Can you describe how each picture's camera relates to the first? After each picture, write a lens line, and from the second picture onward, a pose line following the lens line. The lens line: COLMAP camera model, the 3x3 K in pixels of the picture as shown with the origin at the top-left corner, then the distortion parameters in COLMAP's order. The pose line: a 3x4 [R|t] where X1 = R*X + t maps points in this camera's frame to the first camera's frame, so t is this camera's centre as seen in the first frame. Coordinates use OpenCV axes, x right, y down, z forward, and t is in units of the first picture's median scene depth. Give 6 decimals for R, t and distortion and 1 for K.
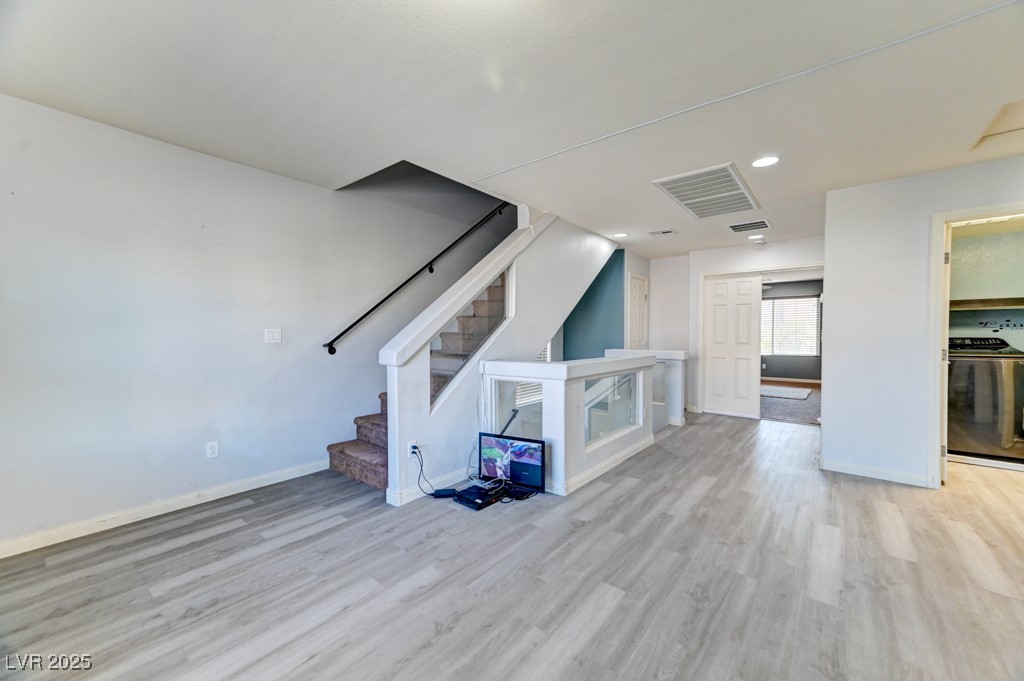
lens RADIAL K [[402.8, 0, 513.4], [0, 402.8, 335.6], [0, 0, 1]] dist [0.001875, -0.000233]
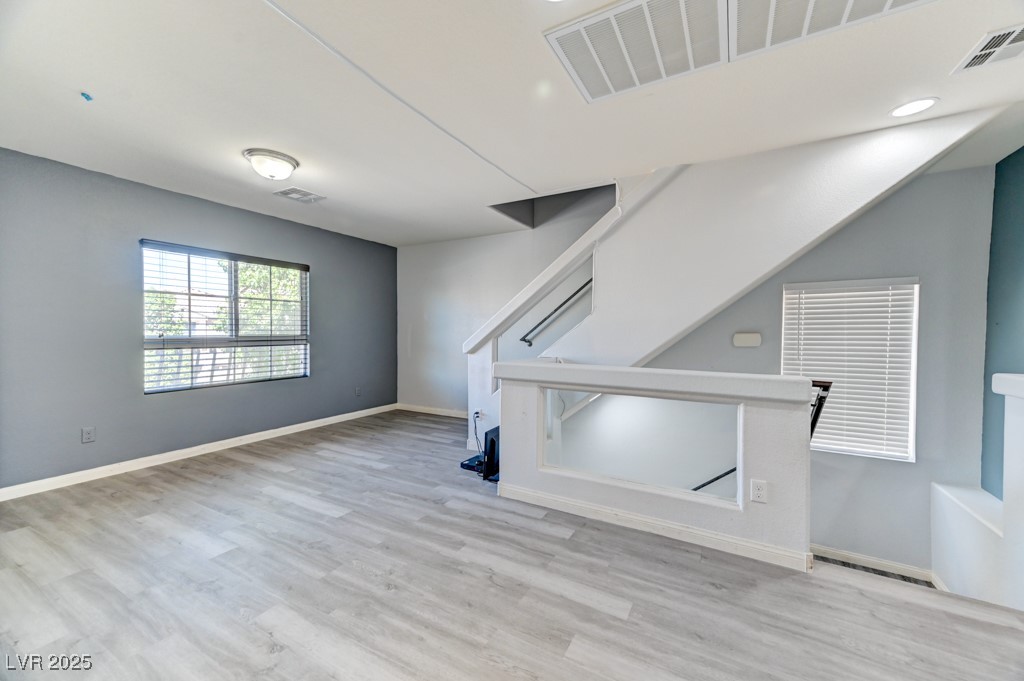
lens RADIAL K [[402.8, 0, 510.3], [0, 402.8, 338.1], [0, 0, 1]] dist [0.001875, -0.000233]
pose [[0.165254, 0.026732, -0.985889, 1.286440], [-0.018309, 0.999543, 0.024034, -0.012221], [0.986081, 0.014079, 0.165668, 1.012166]]
